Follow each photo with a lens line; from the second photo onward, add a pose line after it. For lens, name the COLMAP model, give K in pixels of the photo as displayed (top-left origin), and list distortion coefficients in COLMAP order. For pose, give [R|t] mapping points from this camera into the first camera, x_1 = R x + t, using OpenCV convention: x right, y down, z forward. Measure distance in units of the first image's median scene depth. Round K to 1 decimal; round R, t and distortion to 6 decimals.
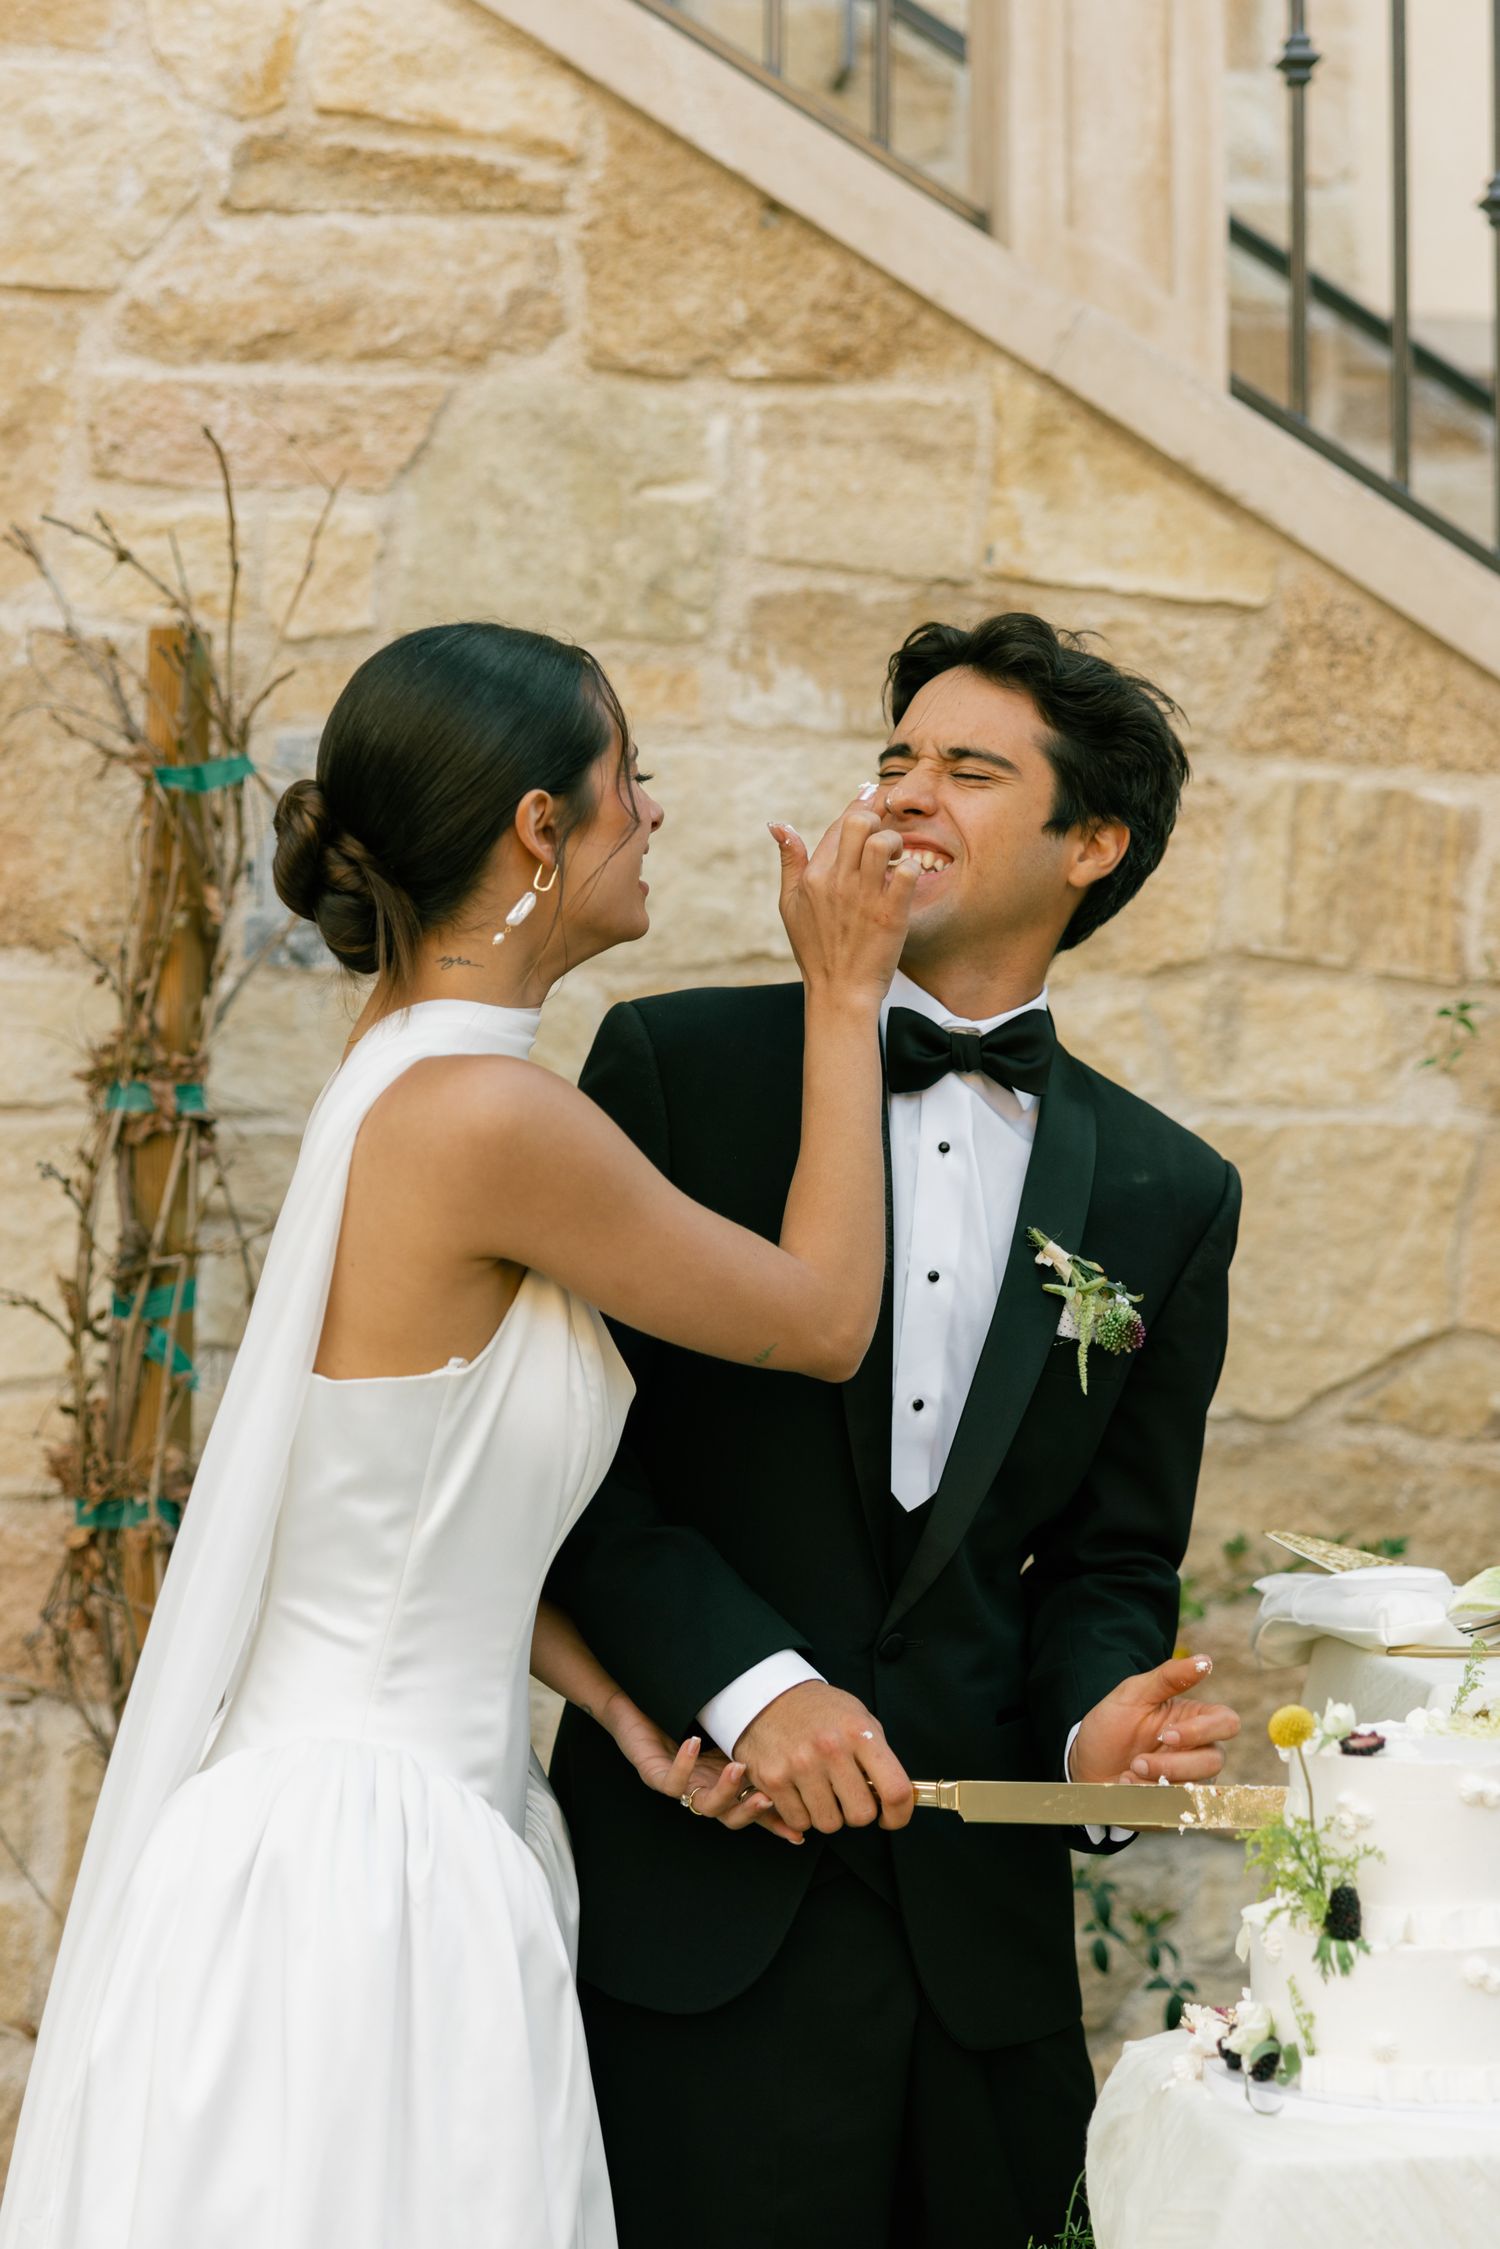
lens RADIAL K [[4232.5, 0, 749.5], [0, 4232.5, 1120.6], [0, 0, 1]] dist [-0.140634, 0.000000]
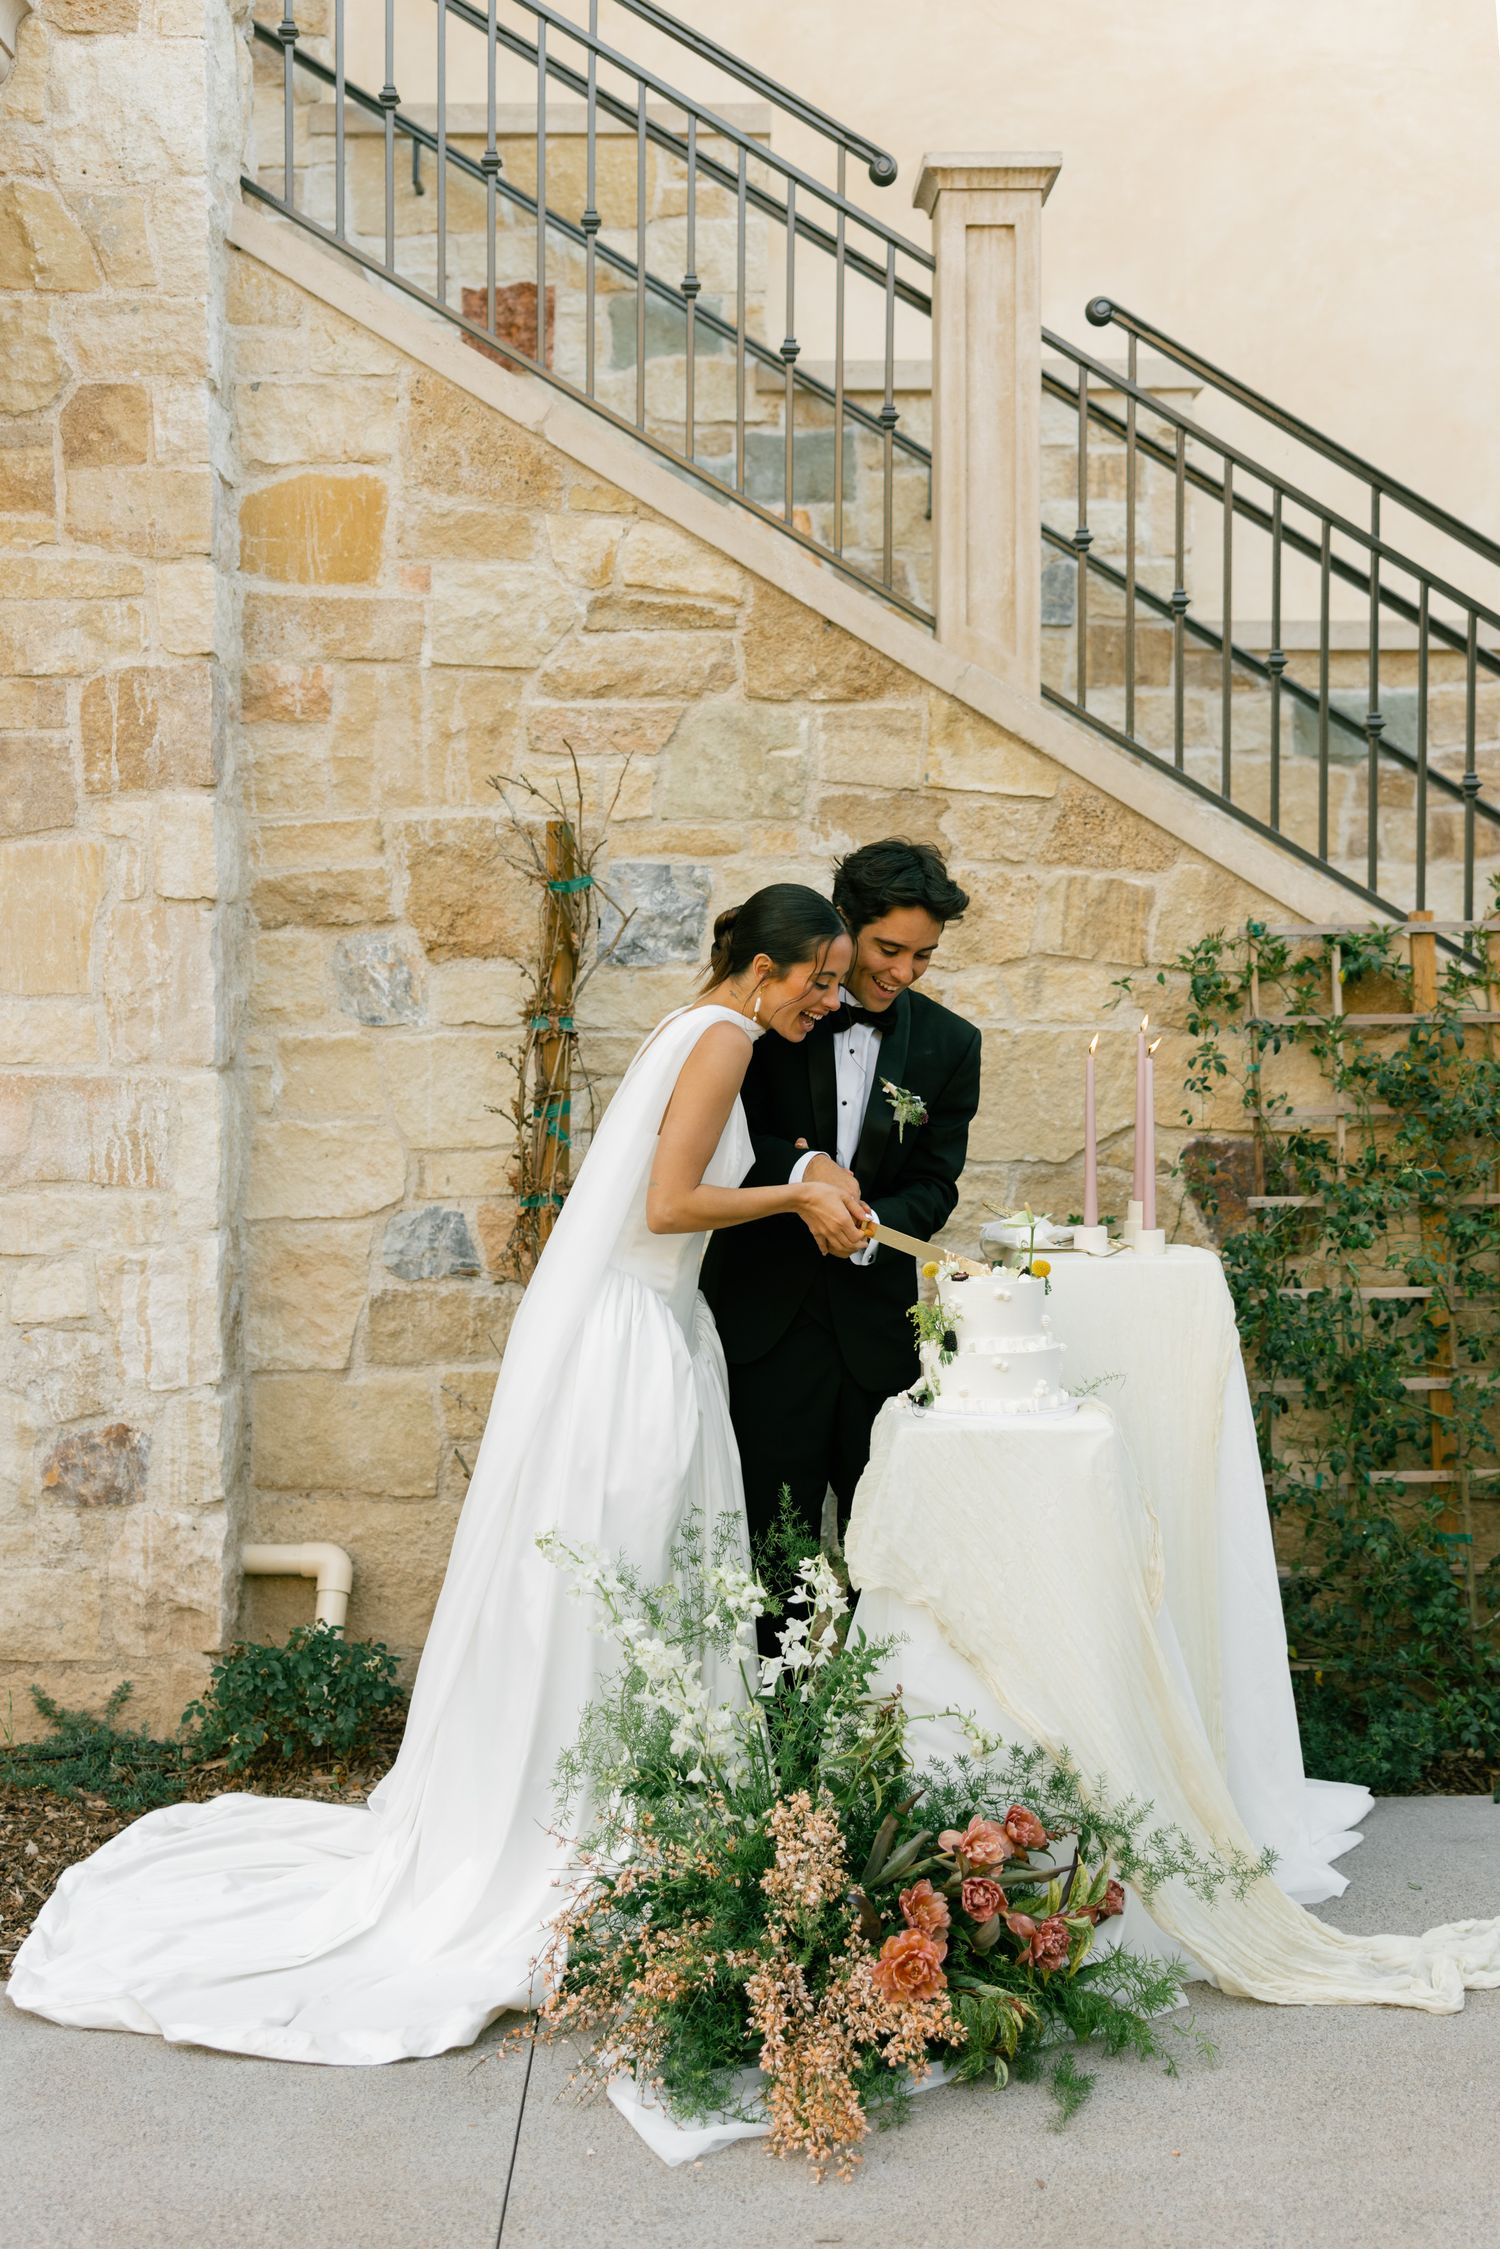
lens RADIAL K [[2291.6, 0, 751.0], [0, 2291.6, 1127.6], [0, 0, 1]] dist [-0.074664, 0.000000]
pose [[0.994604, -0.001505, -0.103734, 0.091328], [0.006353, 0.998902, 0.046414, -0.005335], [0.103550, -0.046823, 0.993522, -0.228459]]
